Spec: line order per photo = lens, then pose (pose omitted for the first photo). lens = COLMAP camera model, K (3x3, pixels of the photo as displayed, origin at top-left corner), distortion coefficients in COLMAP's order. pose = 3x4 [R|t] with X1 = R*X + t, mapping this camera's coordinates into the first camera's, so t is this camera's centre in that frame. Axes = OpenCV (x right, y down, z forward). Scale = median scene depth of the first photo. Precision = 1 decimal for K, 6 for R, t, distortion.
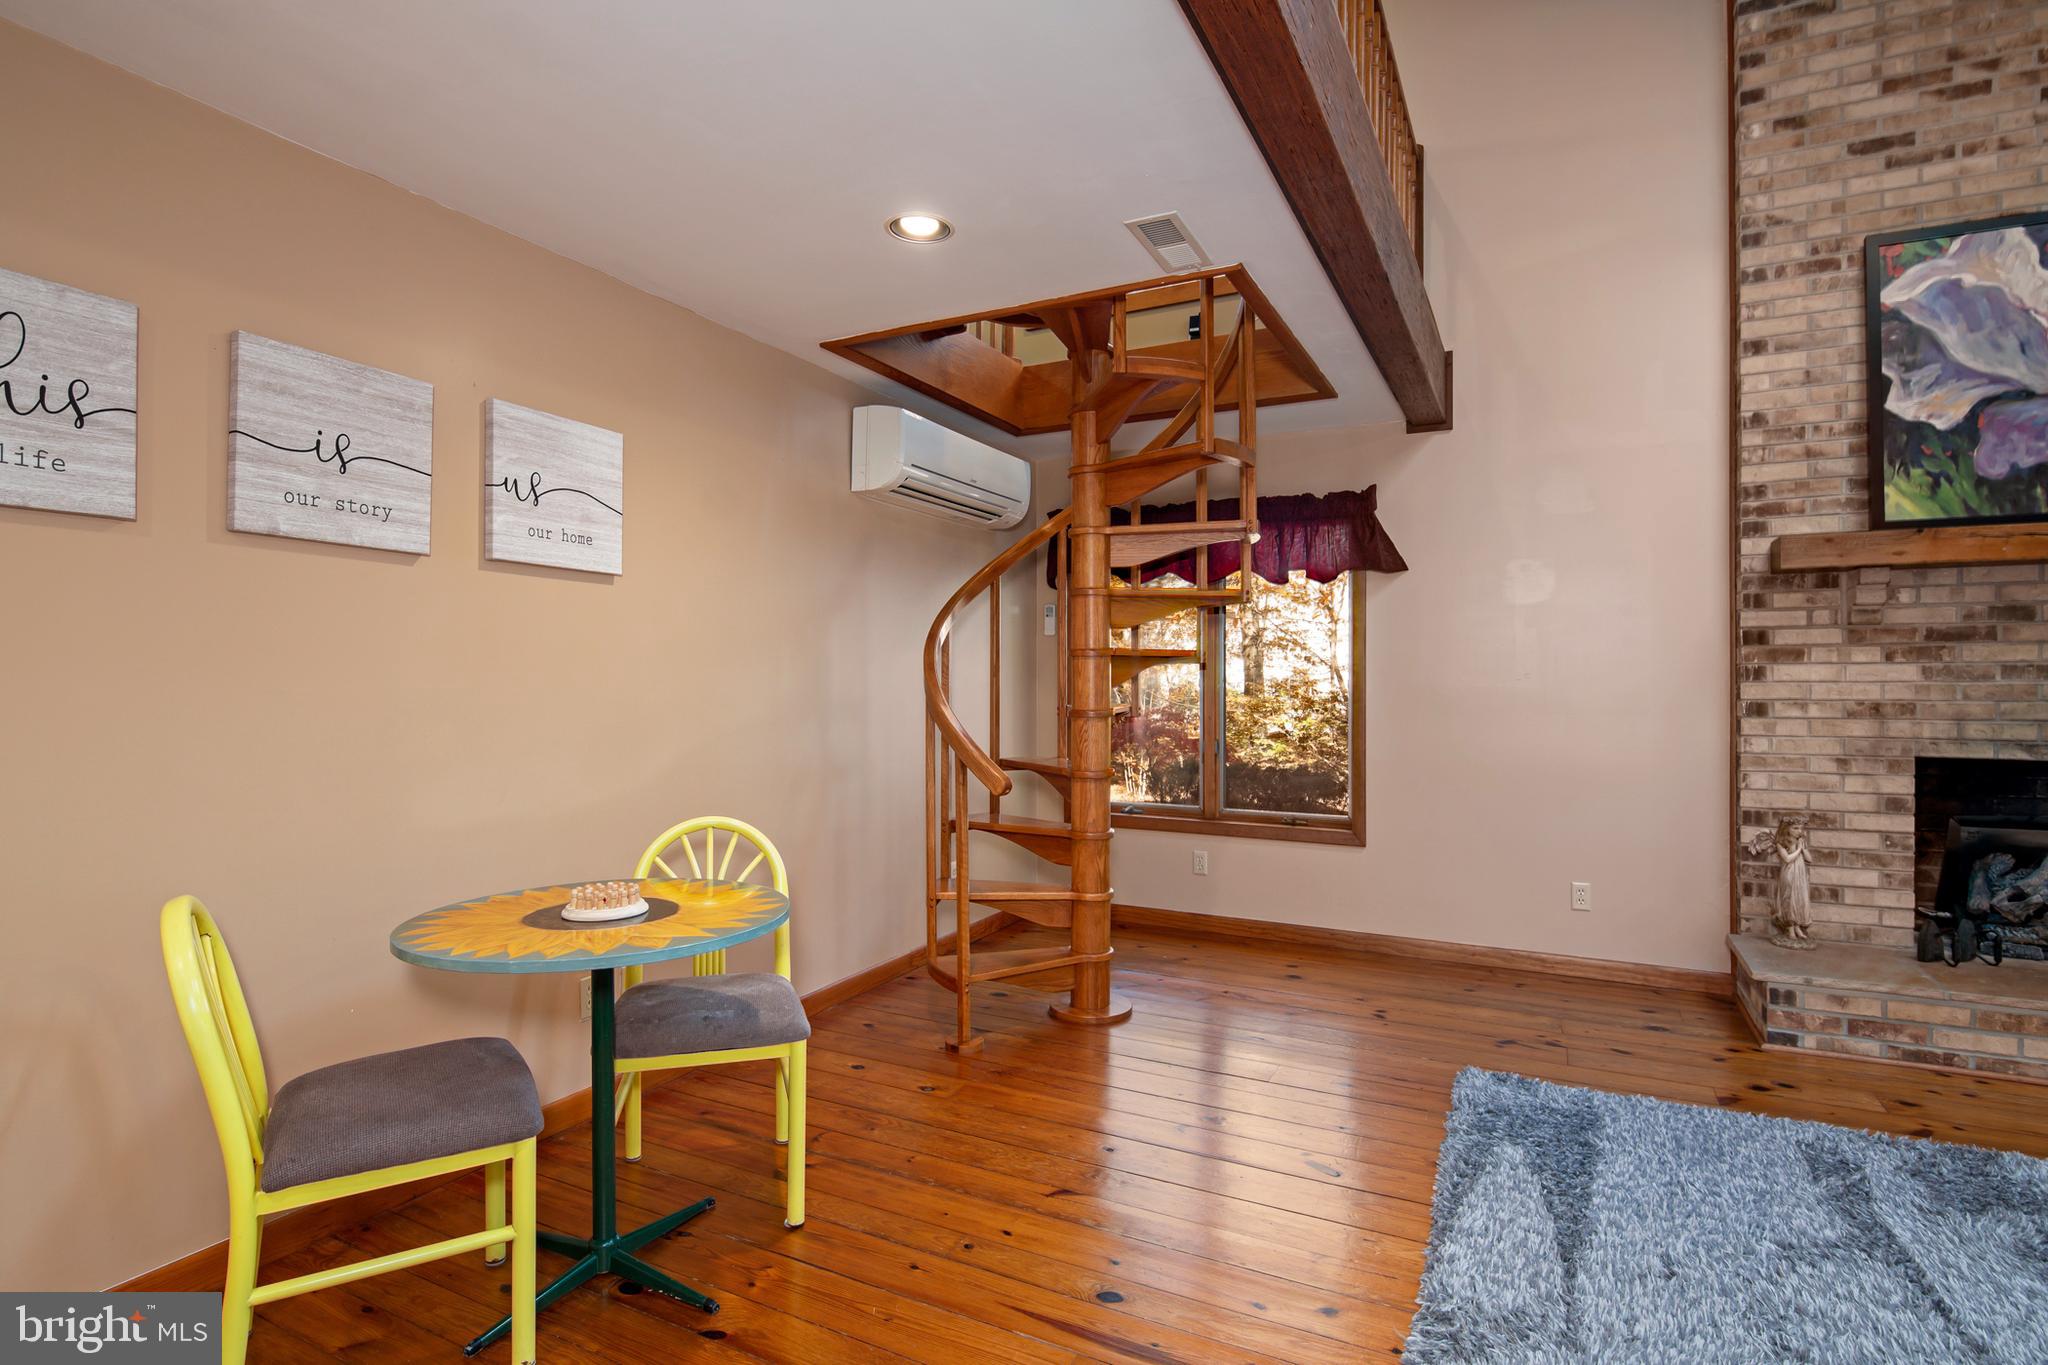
lens RADIAL K [[1023.6, 0, 1016.1], [0, 1023.6, 679.1], [0, 0, 1]] dist [0.000038, -0.006251]
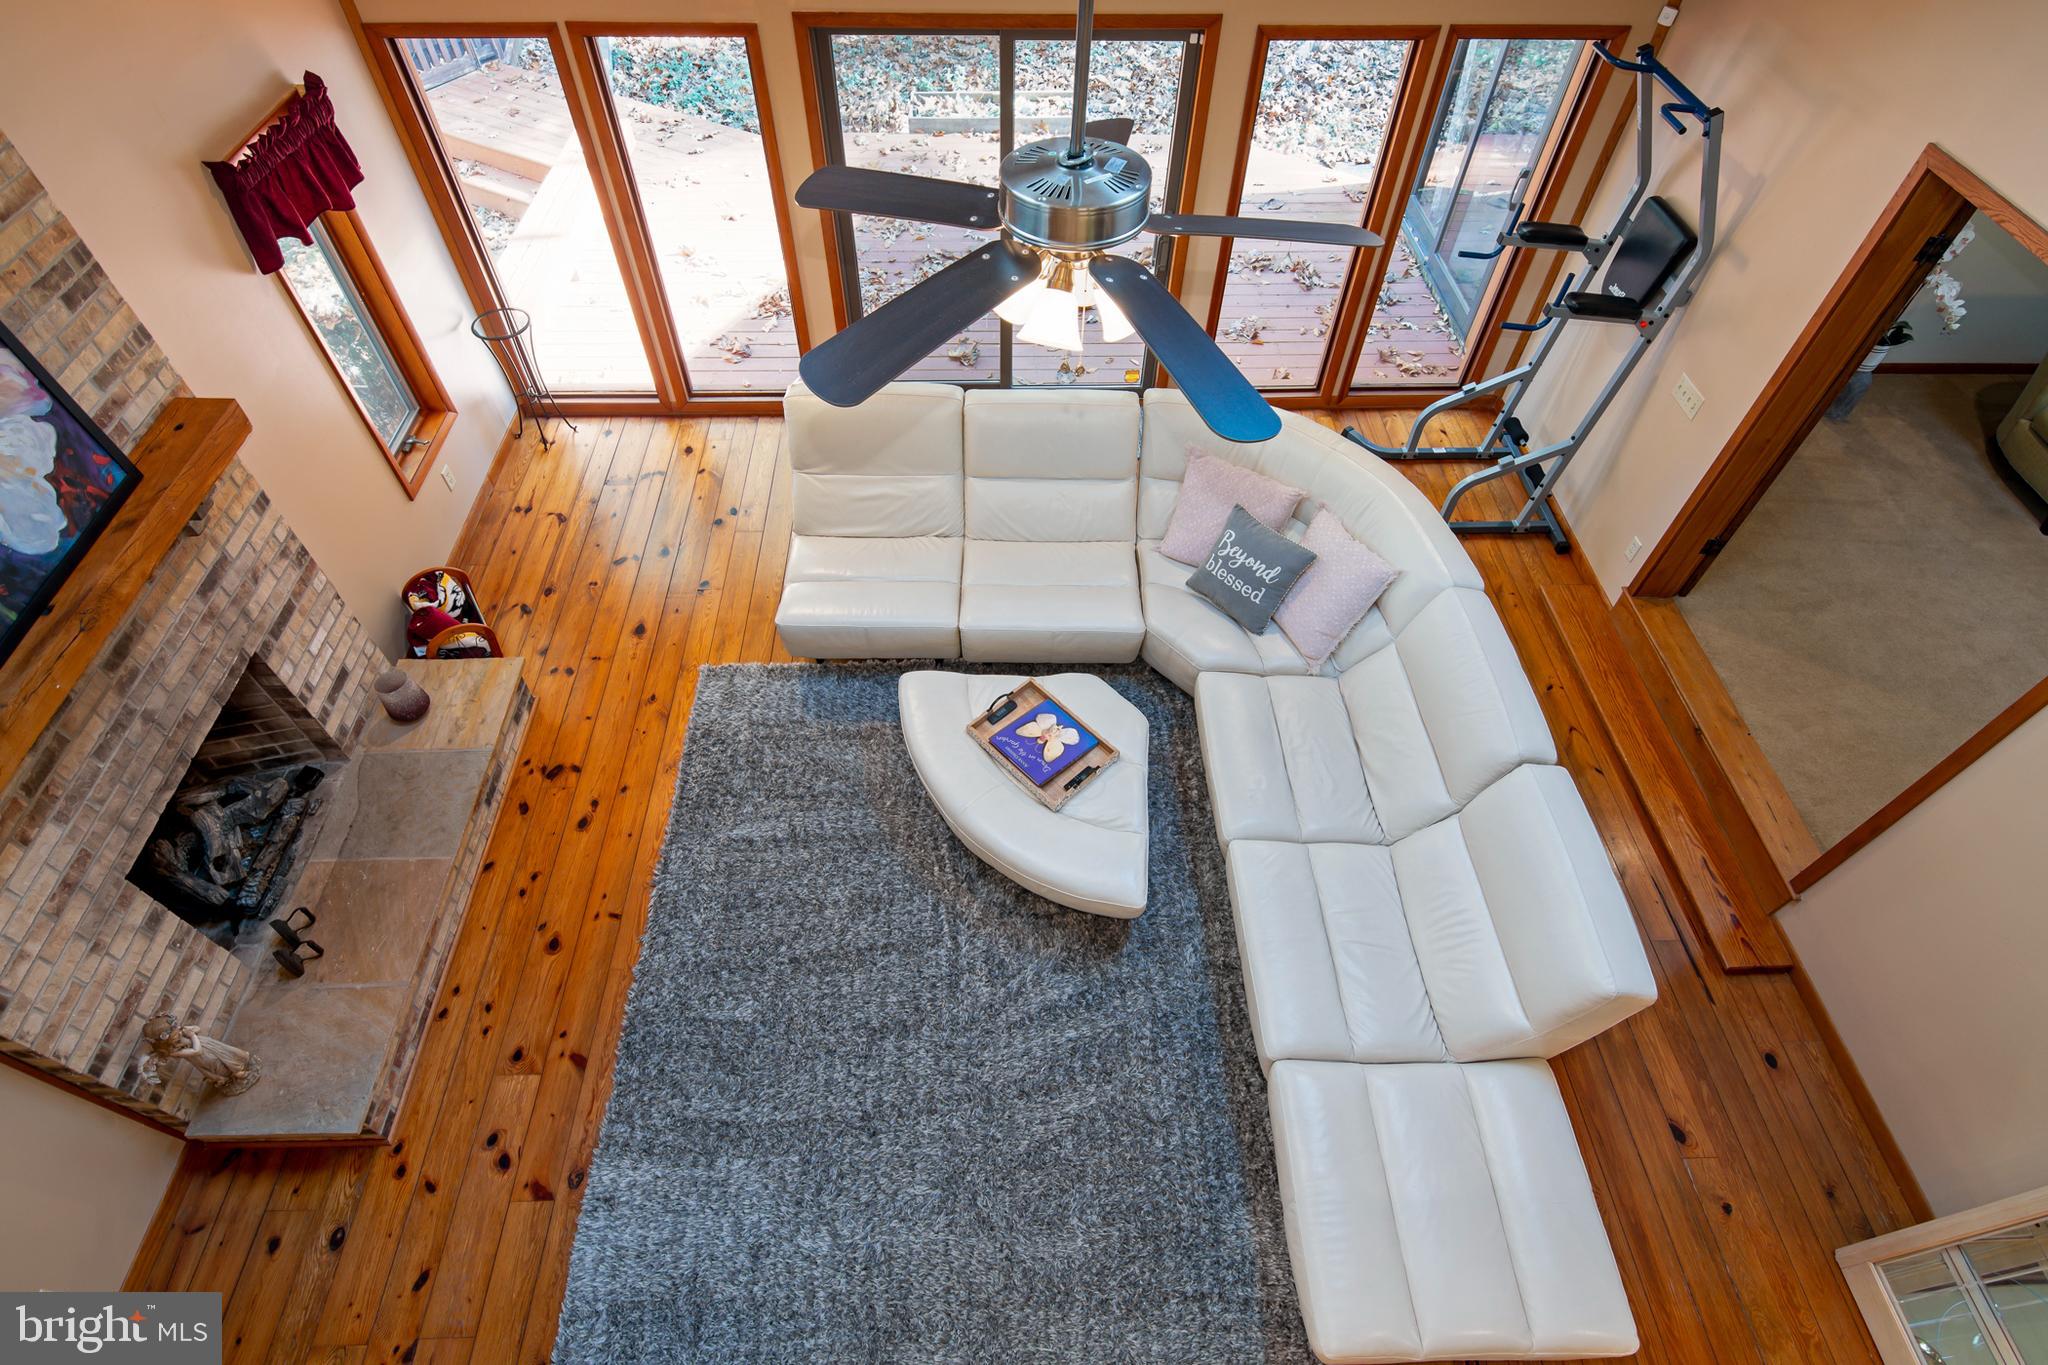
lens RADIAL K [[1023.6, 0, 1020.1], [0, 1023.6, 674.5], [0, 0, 1]] dist [0.000038, -0.006251]
pose [[-0.485558, -0.683823, 0.544628, 0.168147], [-0.009808, 0.627221, 0.778780, -0.705985], [-0.874150, 0.372801, -0.311259, 0.546580]]
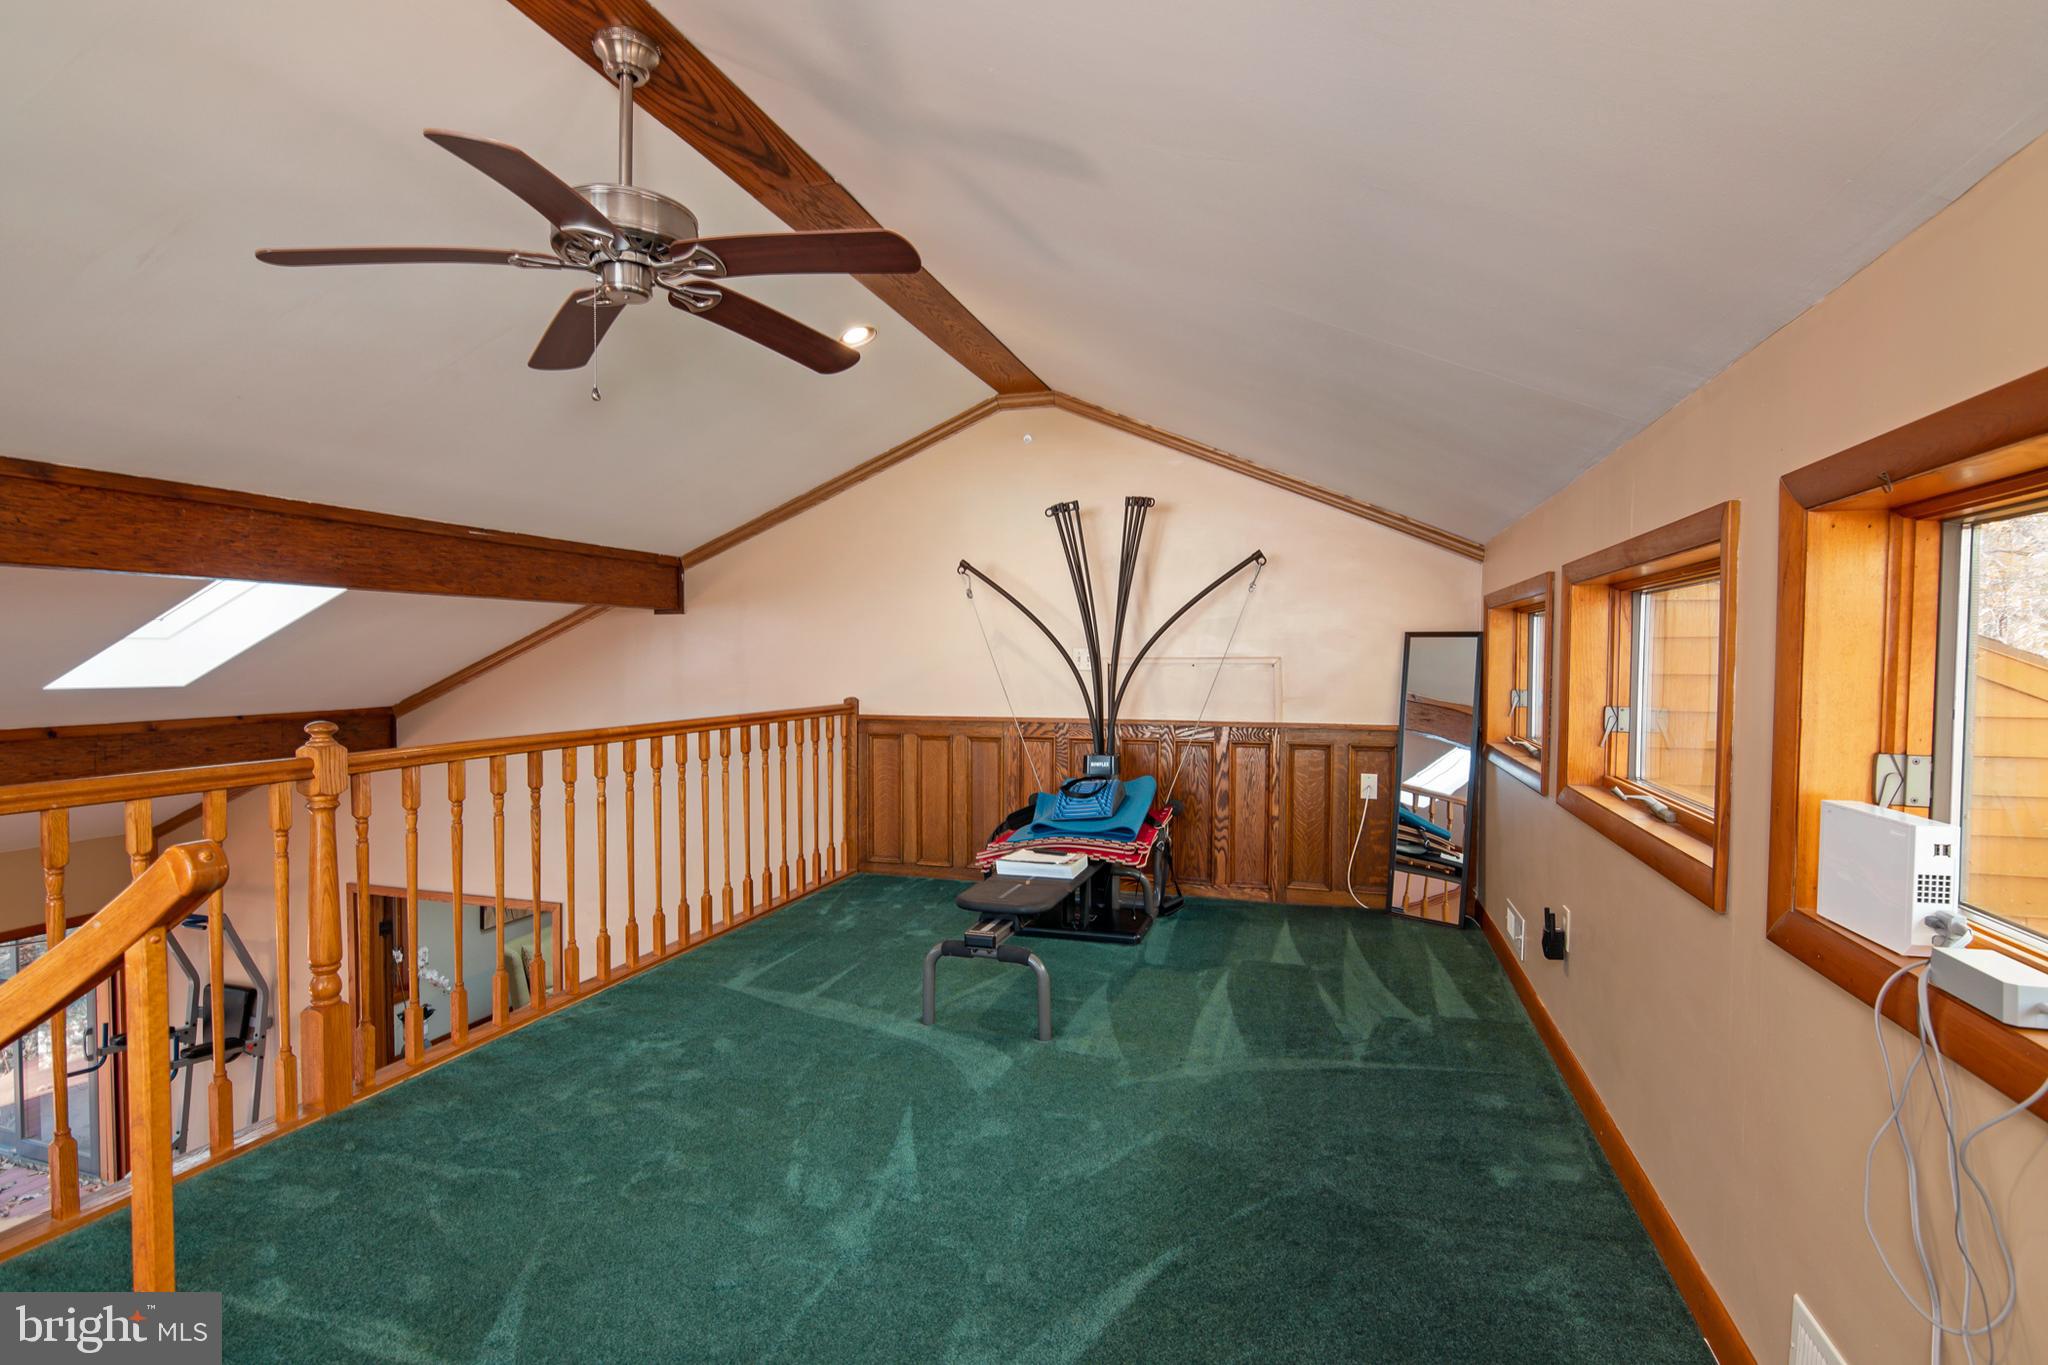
lens RADIAL K [[1023.6, 0, 1023.5], [0, 1023.6, 683.0], [0, 0, 1]] dist [0.000038, -0.006251]
pose [[-0.982907, -0.001309, -0.184100, -0.230004], [-0.007157, 0.999490, 0.031105, -0.700369], [0.183966, 0.031891, -0.982415, 1.318307]]
